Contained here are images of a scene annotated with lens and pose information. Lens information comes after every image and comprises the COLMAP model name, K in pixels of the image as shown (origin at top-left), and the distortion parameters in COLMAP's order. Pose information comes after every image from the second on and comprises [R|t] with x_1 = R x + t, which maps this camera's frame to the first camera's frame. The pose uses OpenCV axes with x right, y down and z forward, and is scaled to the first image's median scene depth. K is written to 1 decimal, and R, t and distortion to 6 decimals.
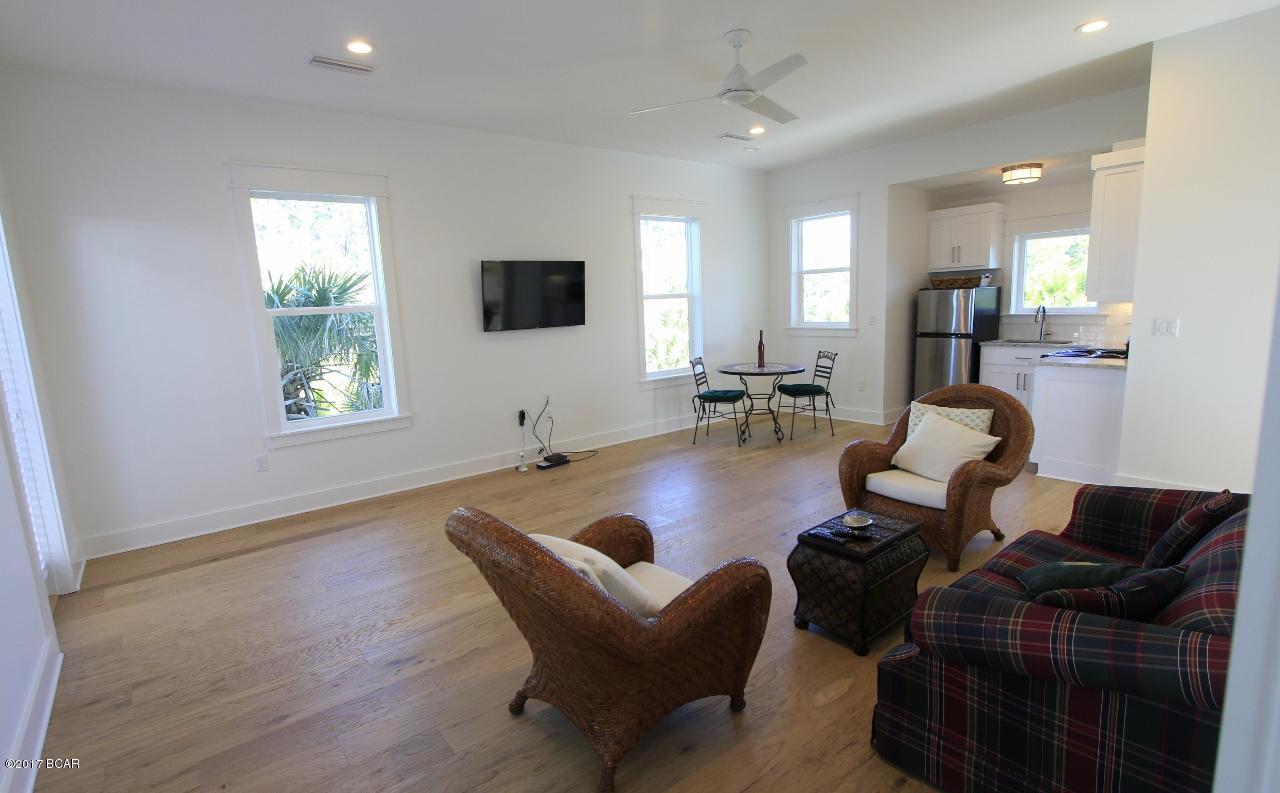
lens RADIAL K [[614.5, 0, 640.0], [0, 614.5, 396.5], [0, 0, 1]] dist [0.000348, -0.000004]
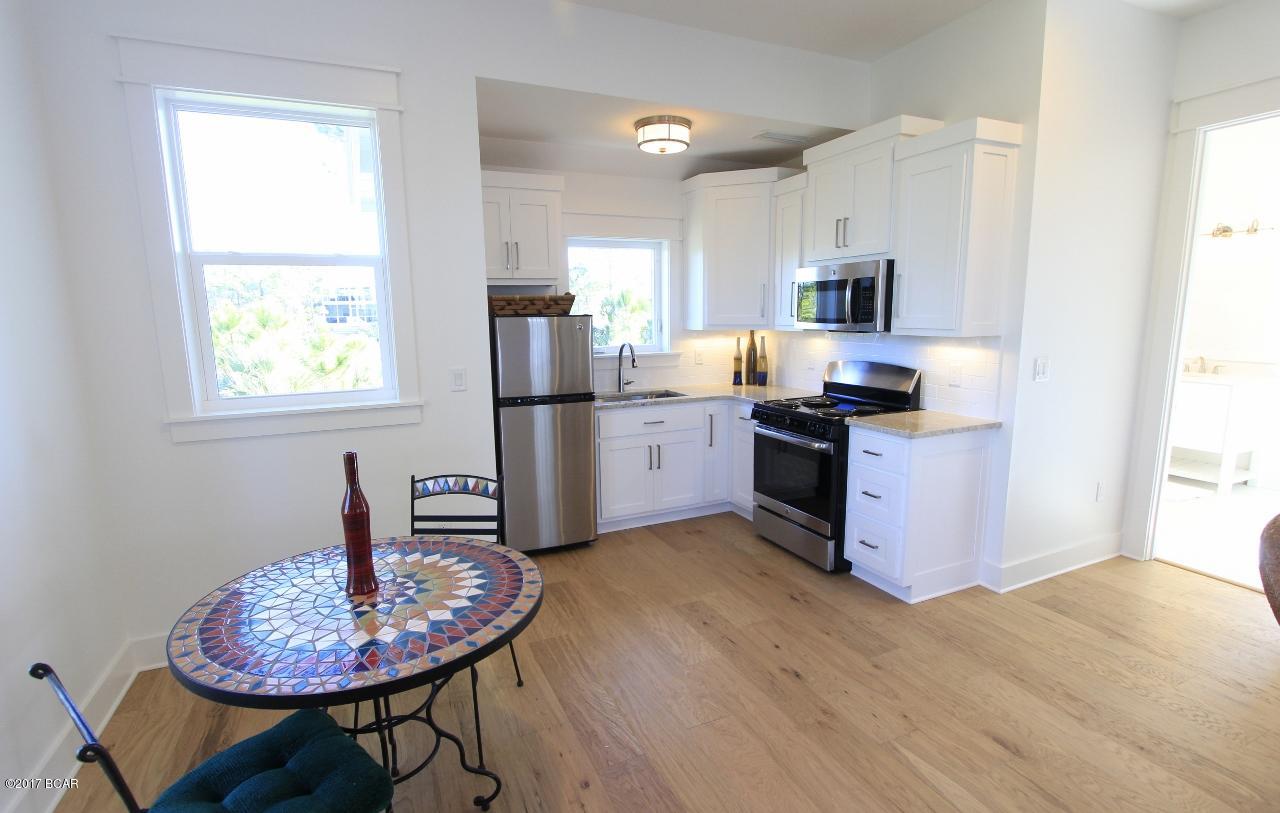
lens RADIAL K [[638.0, 0, 640.0], [0, 638.0, 406.5], [0, 0, 1]] dist [0.002256, 0.000057]
pose [[0.277510, -0.110363, 0.954363, -0.023372], [0.158519, 0.985024, 0.067814, -0.122492], [-0.947555, 0.132466, 0.290848, 0.783602]]
